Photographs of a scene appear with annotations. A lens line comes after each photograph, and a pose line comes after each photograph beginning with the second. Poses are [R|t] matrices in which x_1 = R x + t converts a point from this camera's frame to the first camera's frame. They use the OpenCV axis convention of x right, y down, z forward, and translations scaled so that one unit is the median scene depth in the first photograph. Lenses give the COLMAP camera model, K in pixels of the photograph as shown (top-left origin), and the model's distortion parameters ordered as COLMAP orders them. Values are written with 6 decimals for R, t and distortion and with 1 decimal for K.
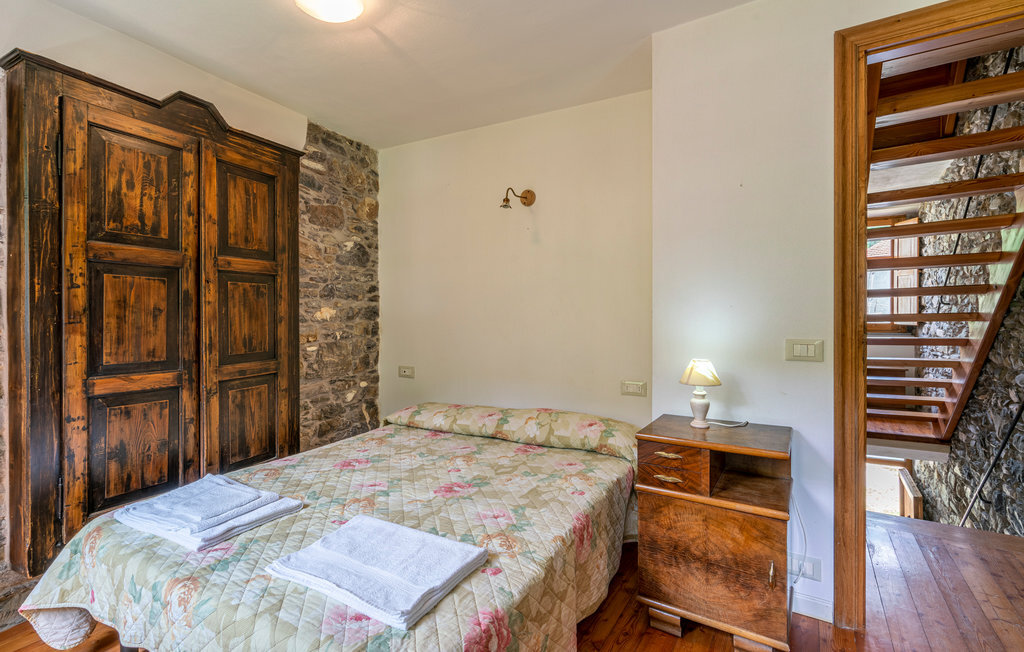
lens RADIAL K [[468.7, 0, 506.8], [0, 468.7, 320.7], [0, 0, 1]] dist [-0.007426, 0.001374]
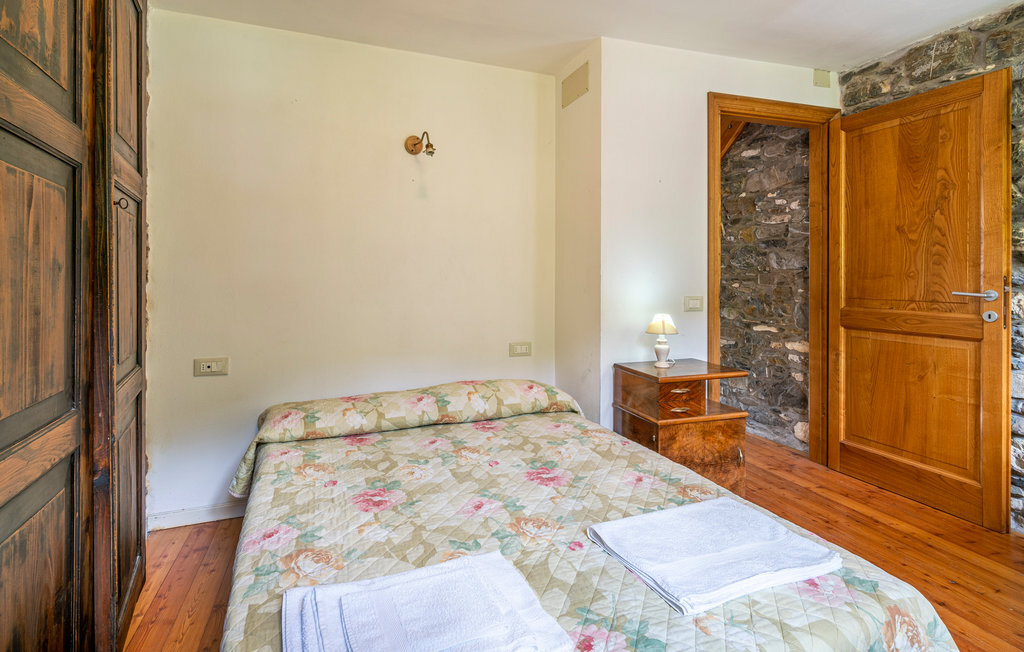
lens RADIAL K [[501.9, 0, 463.4], [0, 501.9, 281.5], [0, 0, 1]] dist [-0.001752, 0.000616]
pose [[0.646375, -0.003966, 0.763009, -0.841825], [0.009281, 0.999953, -0.002664, -0.007439], [-0.762963, 0.008803, 0.646382, 0.453409]]
